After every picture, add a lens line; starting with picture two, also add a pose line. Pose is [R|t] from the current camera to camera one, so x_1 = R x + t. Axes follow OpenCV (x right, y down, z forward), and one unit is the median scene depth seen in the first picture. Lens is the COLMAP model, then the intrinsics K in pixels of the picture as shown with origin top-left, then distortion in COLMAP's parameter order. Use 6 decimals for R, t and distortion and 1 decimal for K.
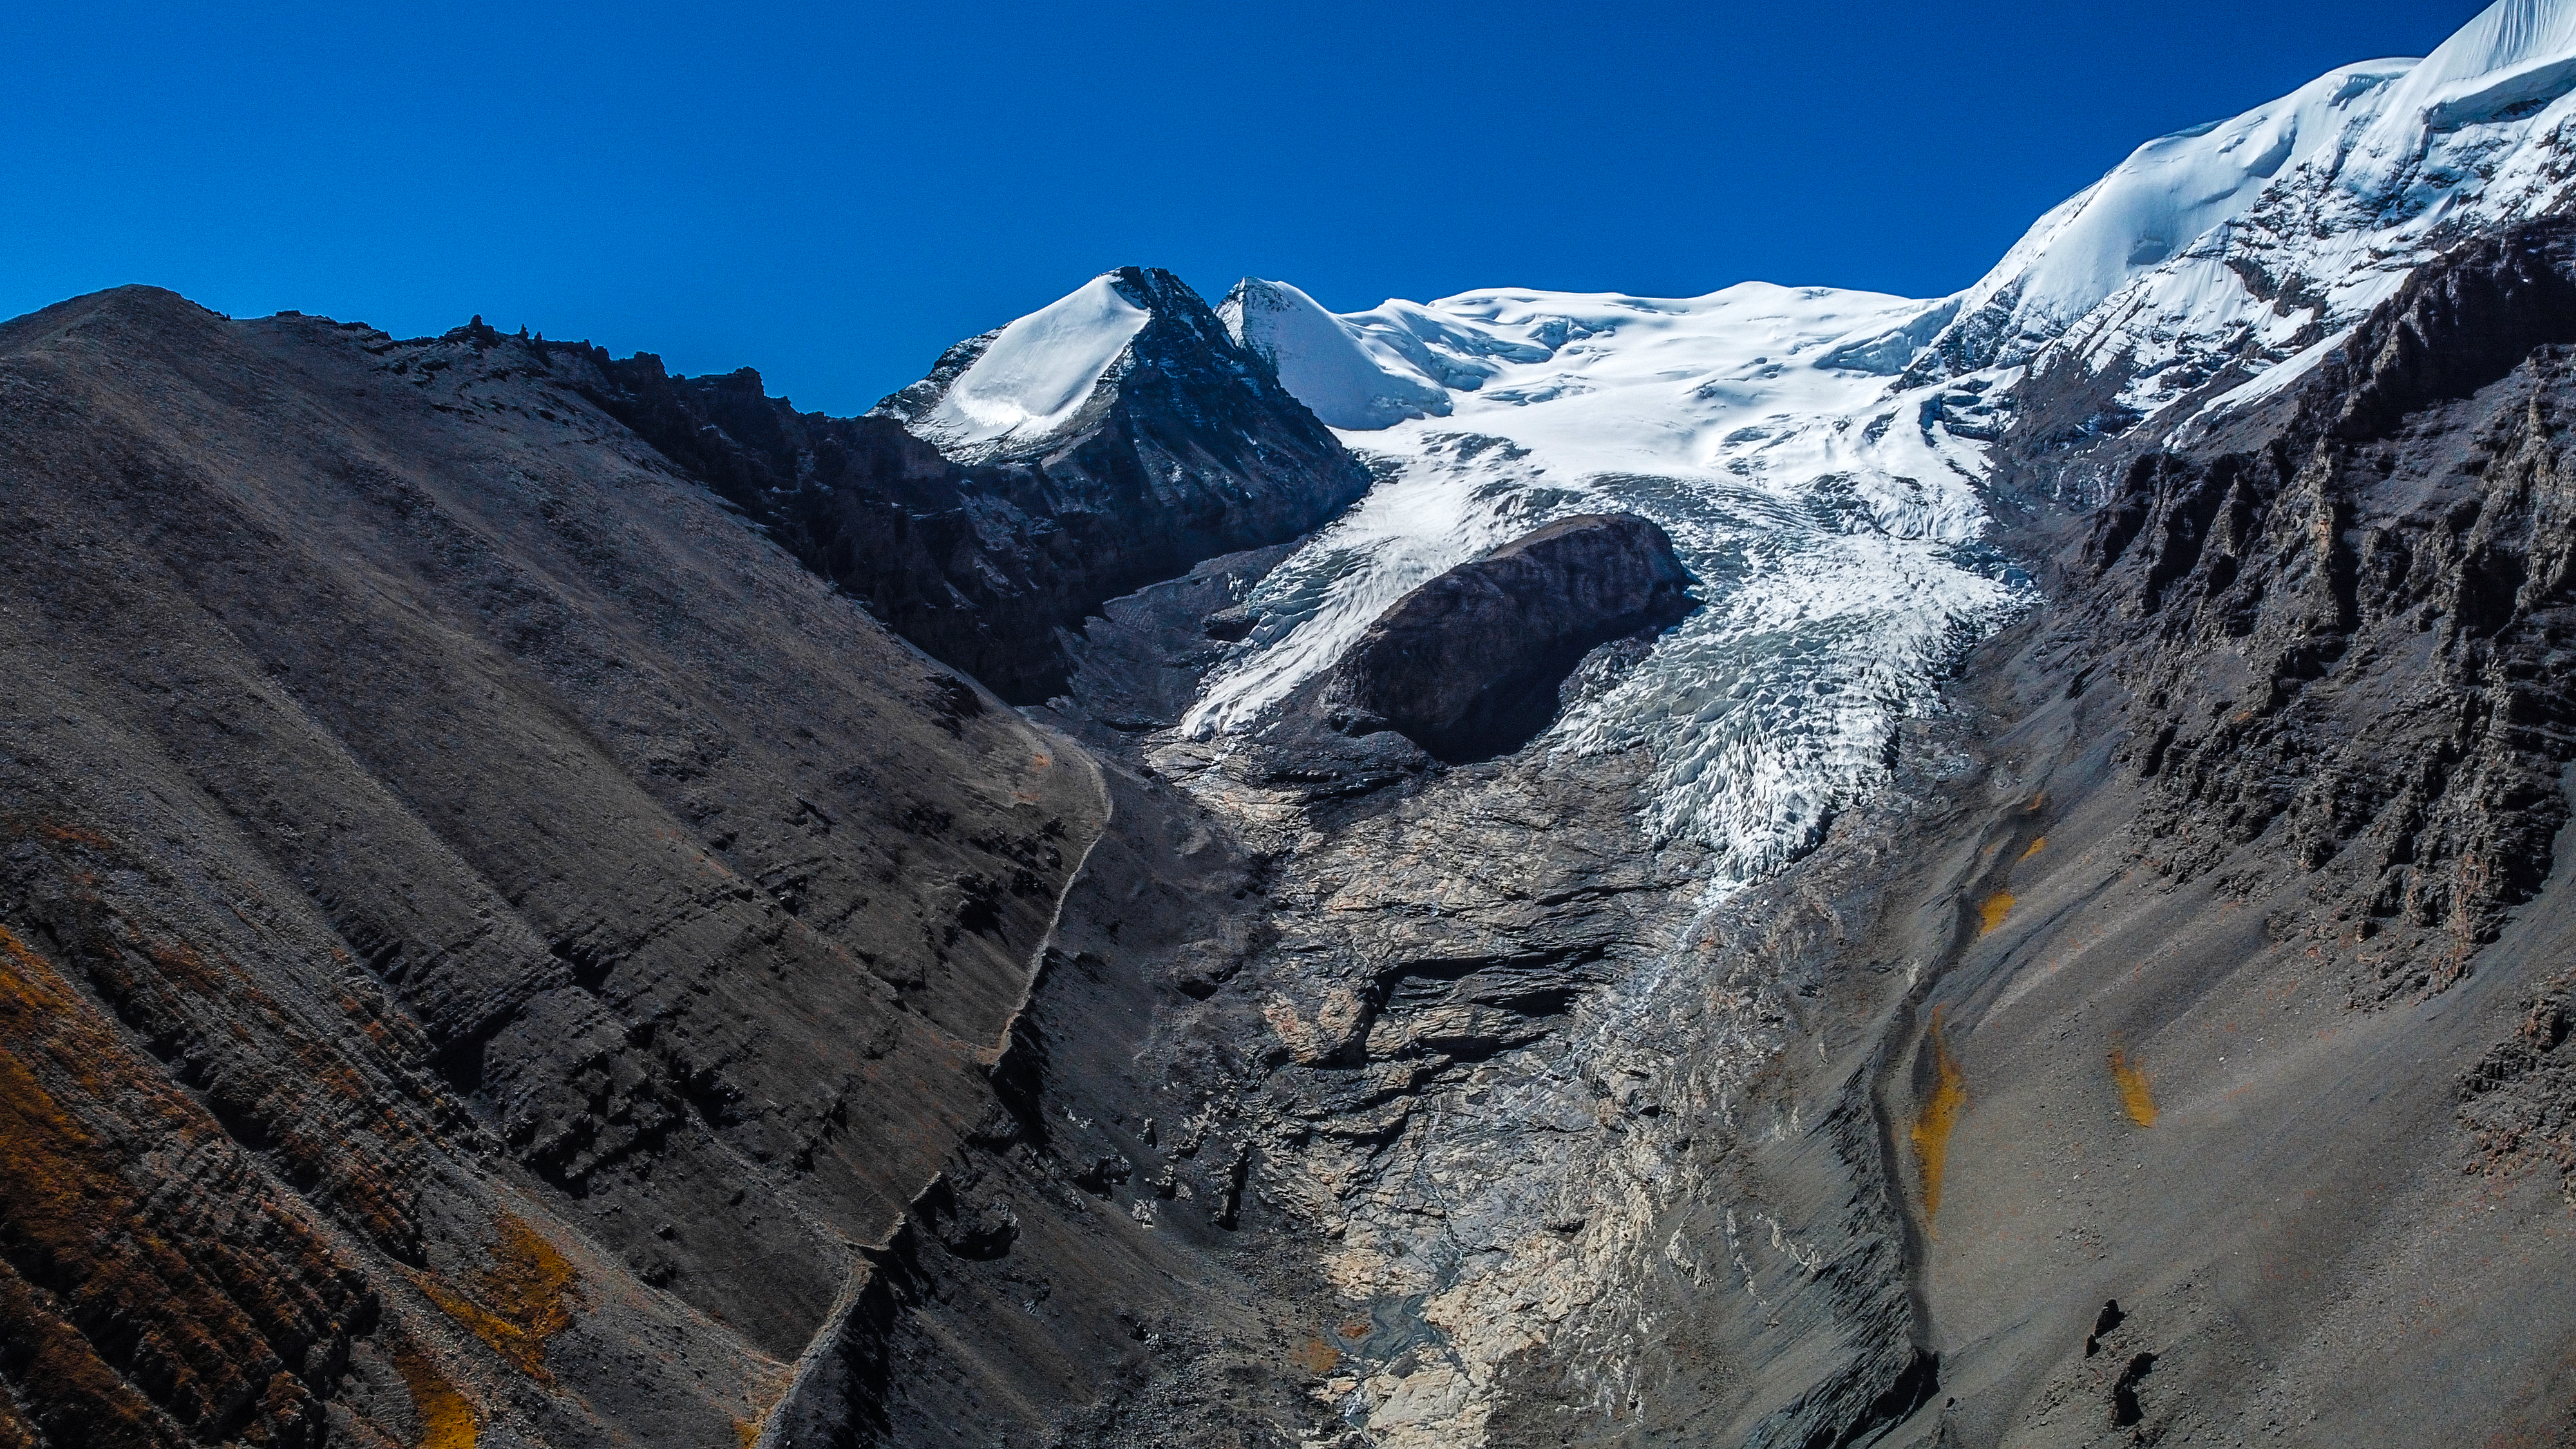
lens RADIAL K [[1926.9, 0, 1271.4], [0, 1926.9, 734.1], [0, 0, 1]] dist [-0.023257, -0.003120]
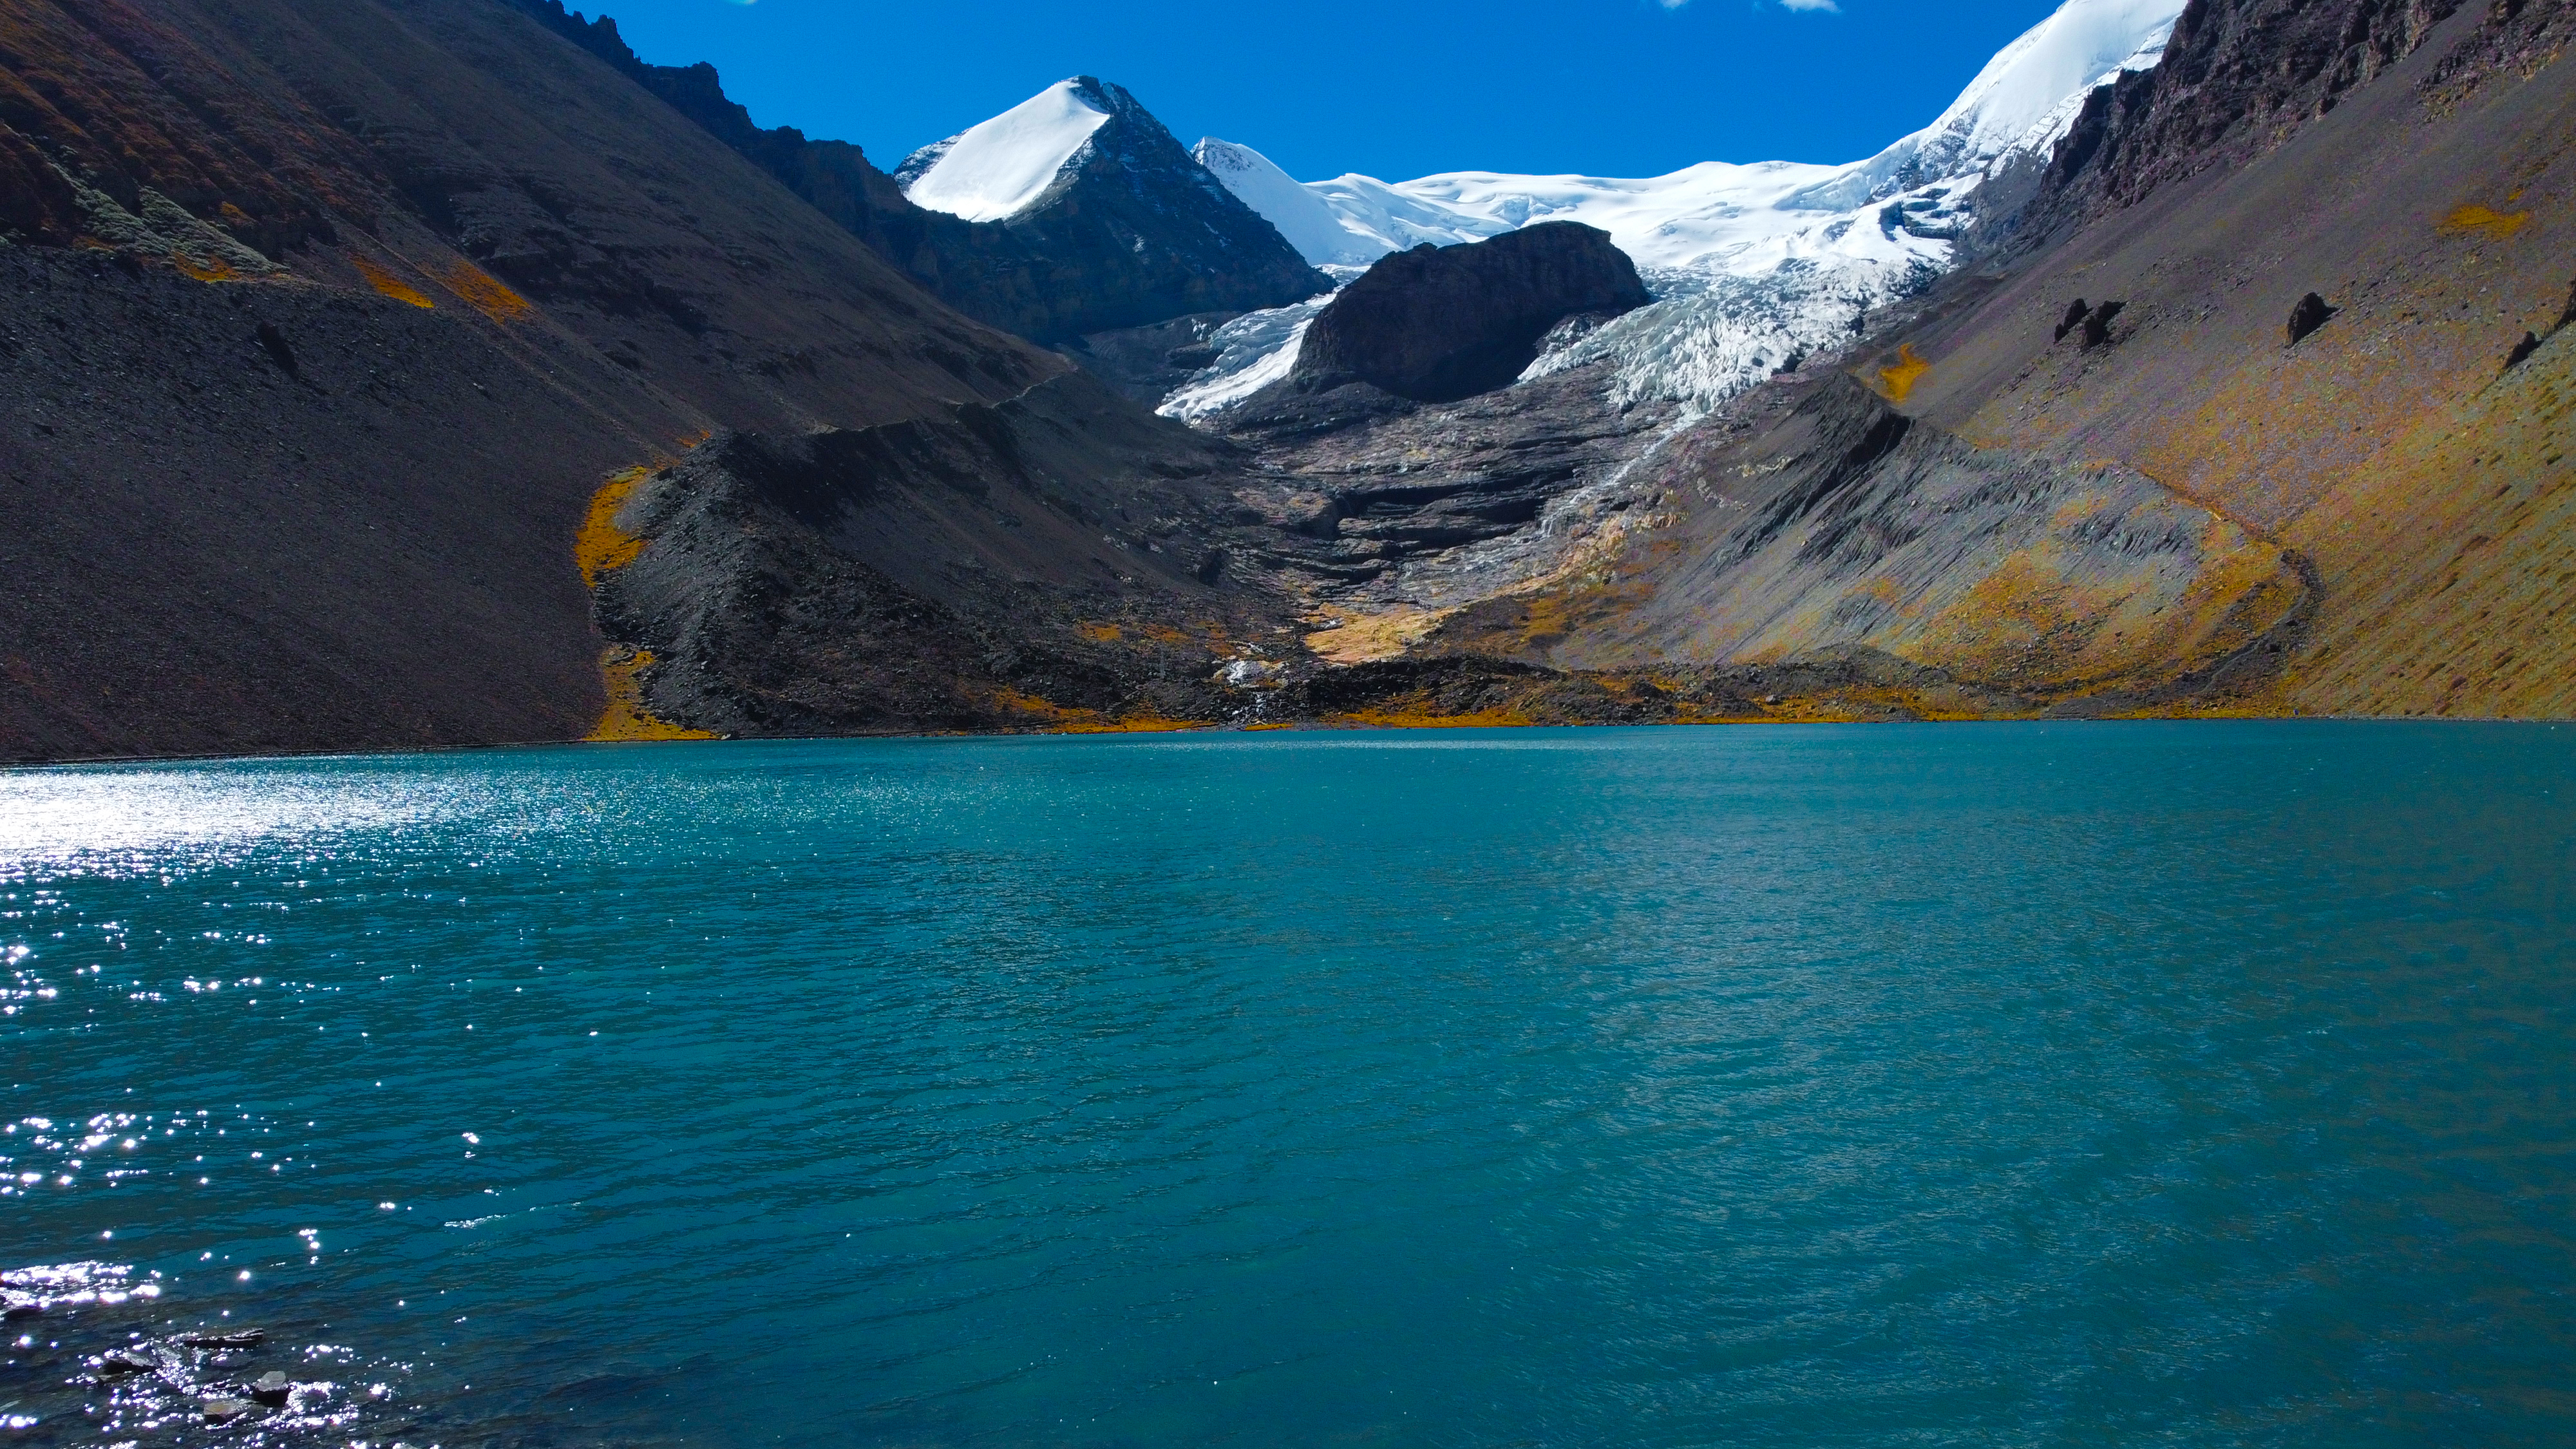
lens RADIAL K [[1926.1, 0, 1288.0], [0, 1926.1, 724.5], [0, 0, 1]] dist [0.004868, -0.030877]
pose [[0.999485, -0.022713, 0.022688, -0.000504], [0.022896, 0.999707, -0.007839, 0.156355], [-0.022503, 0.008355, 0.999712, 0.003184]]
